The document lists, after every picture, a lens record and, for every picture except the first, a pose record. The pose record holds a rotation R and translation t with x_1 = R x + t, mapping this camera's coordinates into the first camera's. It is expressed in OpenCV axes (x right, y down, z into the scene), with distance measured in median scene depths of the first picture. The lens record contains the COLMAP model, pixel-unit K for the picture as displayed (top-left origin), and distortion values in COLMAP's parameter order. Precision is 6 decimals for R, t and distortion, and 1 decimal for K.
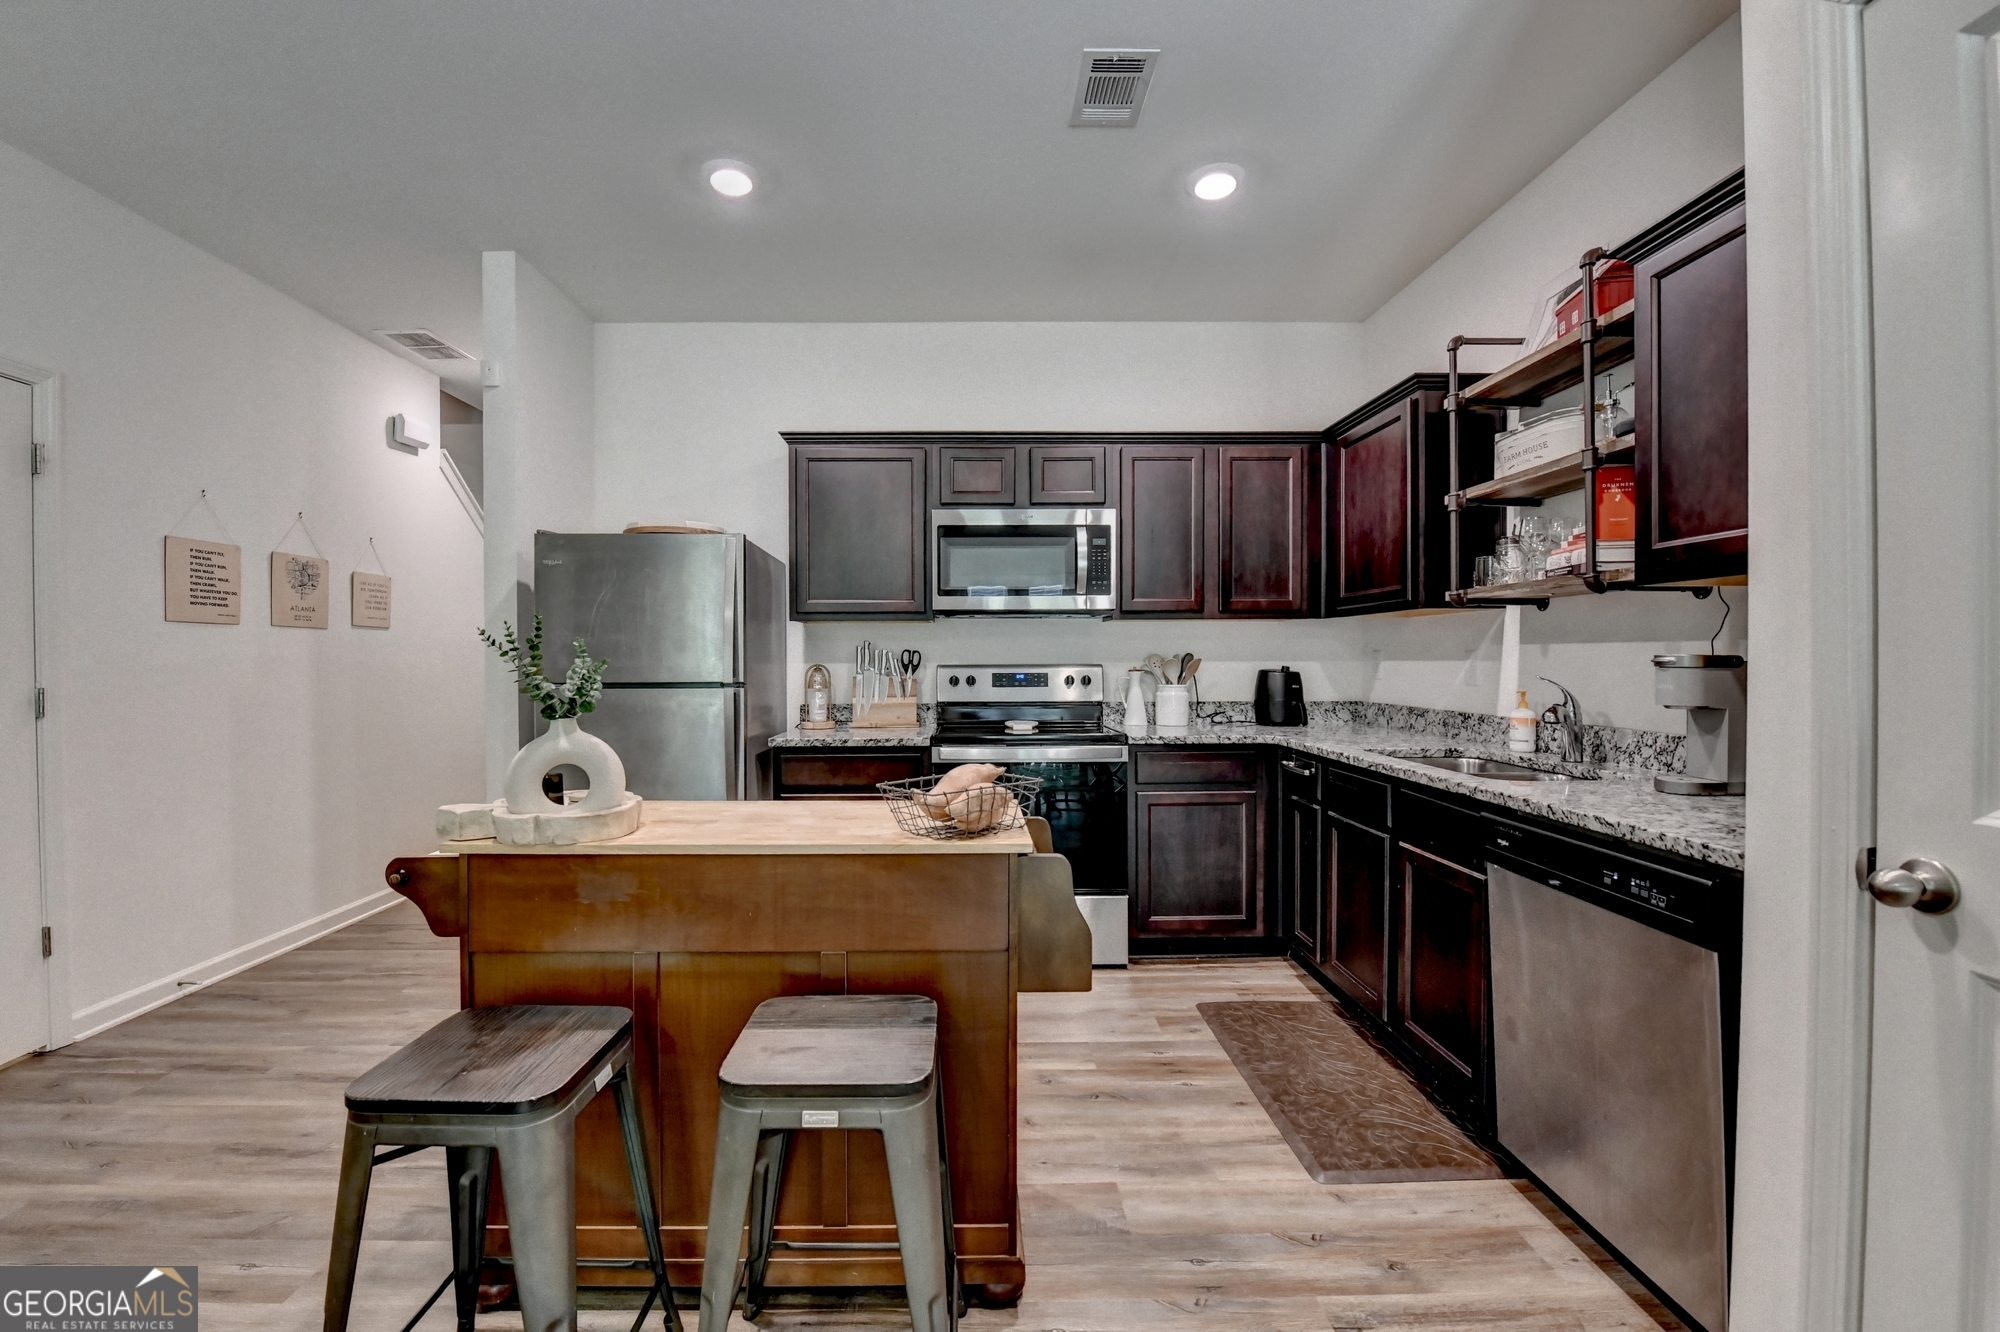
lens RADIAL K [[822.4, 0, 959.1], [0, 822.4, 666.1], [0, 0, 1]] dist [-0.018204, -0.001141]
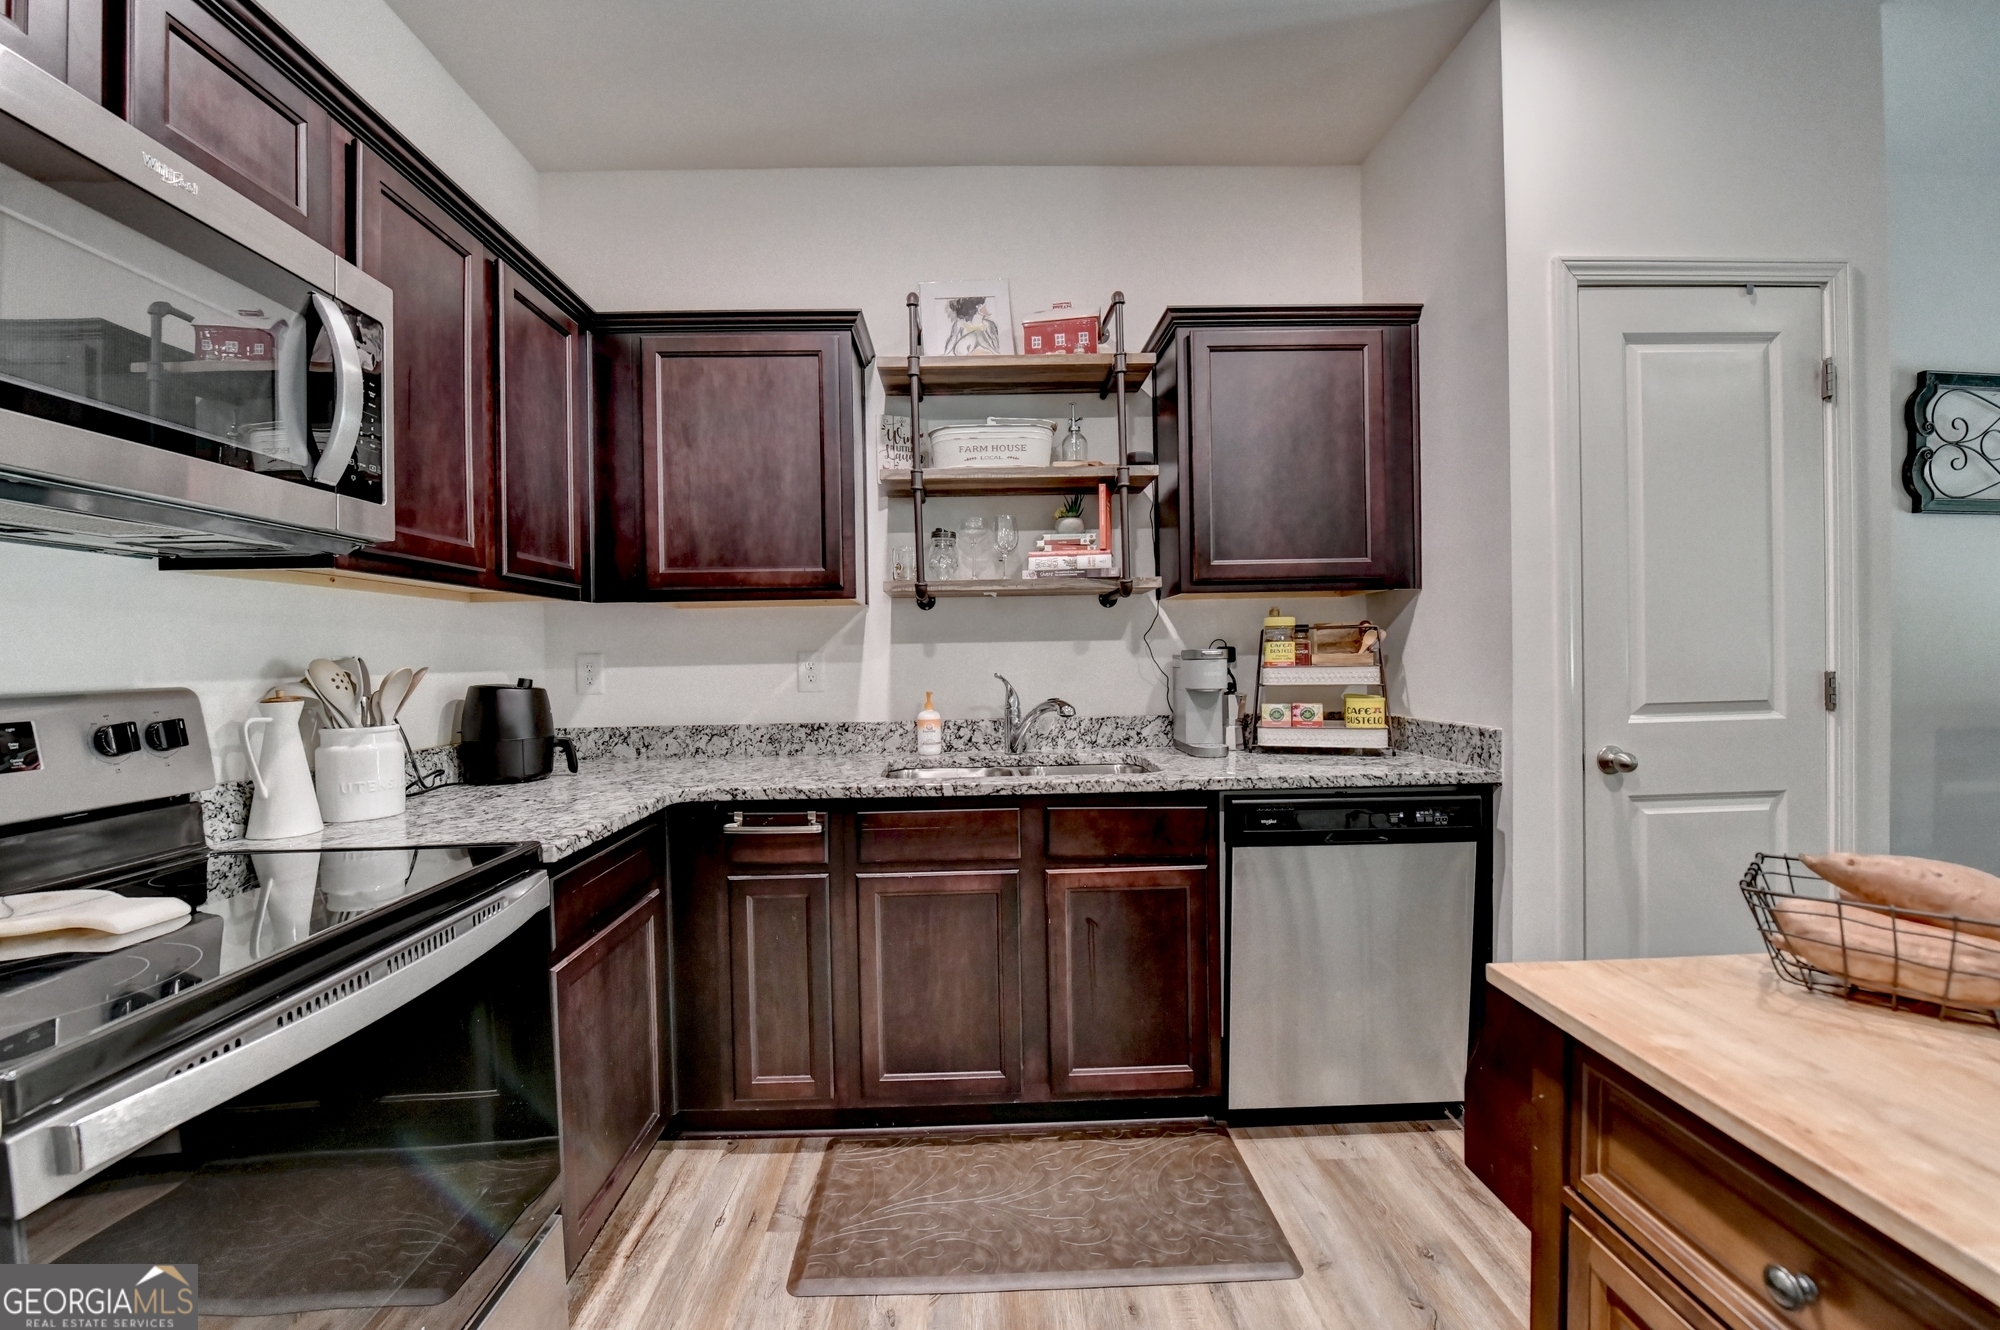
lens RADIAL K [[813.8, 0, 991.5], [0, 813.8, 660.4], [0, 0, 1]] dist [-0.018530, -0.001016]
pose [[-0.023866, -0.002274, 0.999713, -0.220256], [0.028773, 0.999582, 0.002961, -0.005730], [-0.999301, 0.028835, -0.023791, 0.771685]]
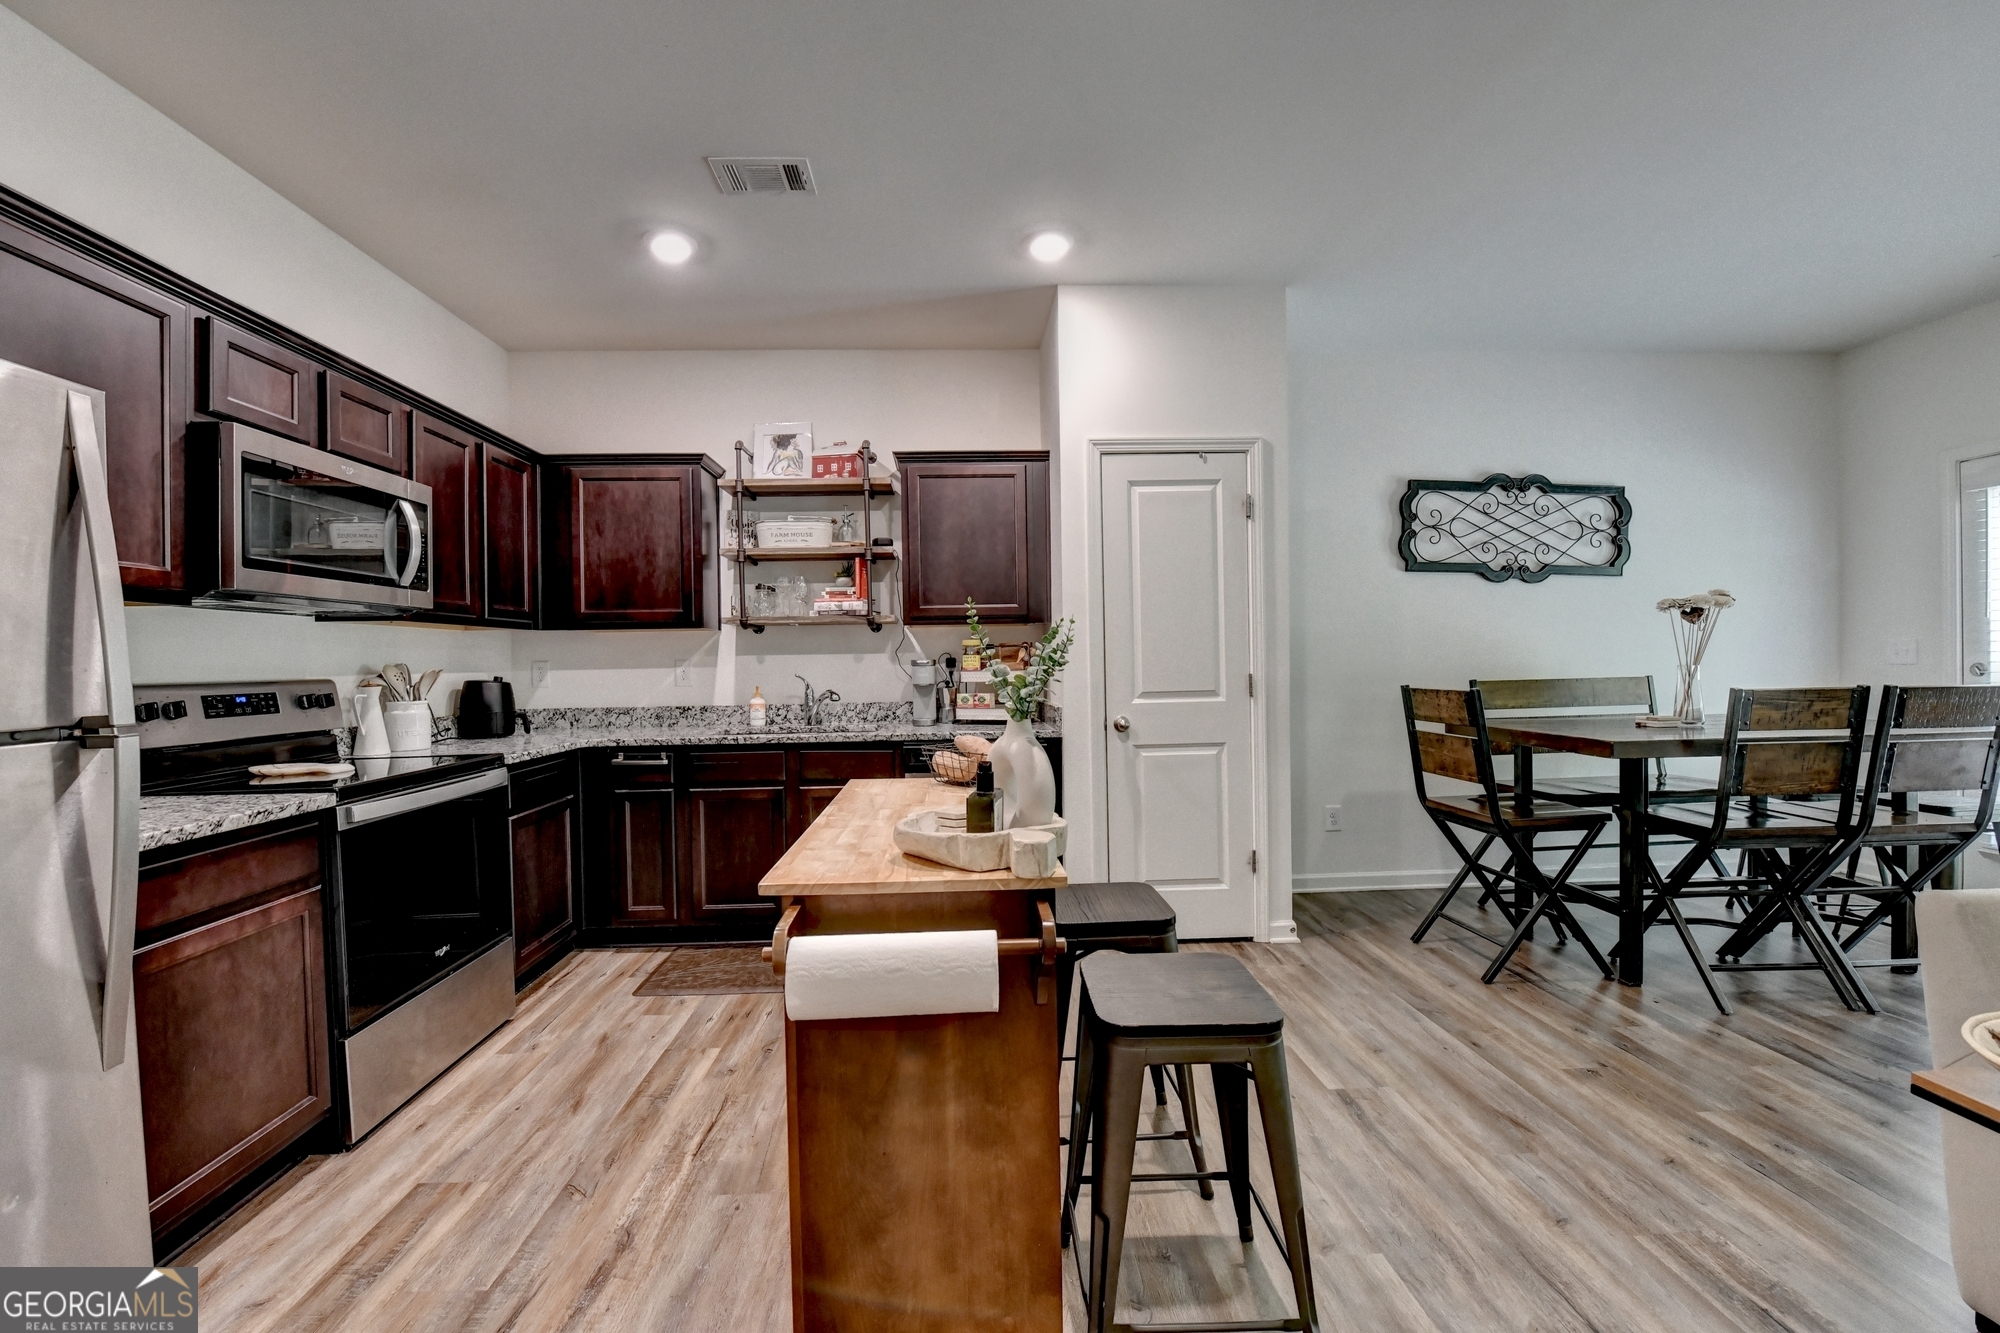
lens RADIAL K [[822.4, 0, 996.4], [0, 822.4, 661.6], [0, 0, 1]] dist [-0.018204, -0.001141]
pose [[-0.043941, 0.002624, 0.999031, -0.693232], [0.026475, 0.999648, -0.001461, -0.000675], [-0.998683, 0.026385, -0.043995, 0.506914]]
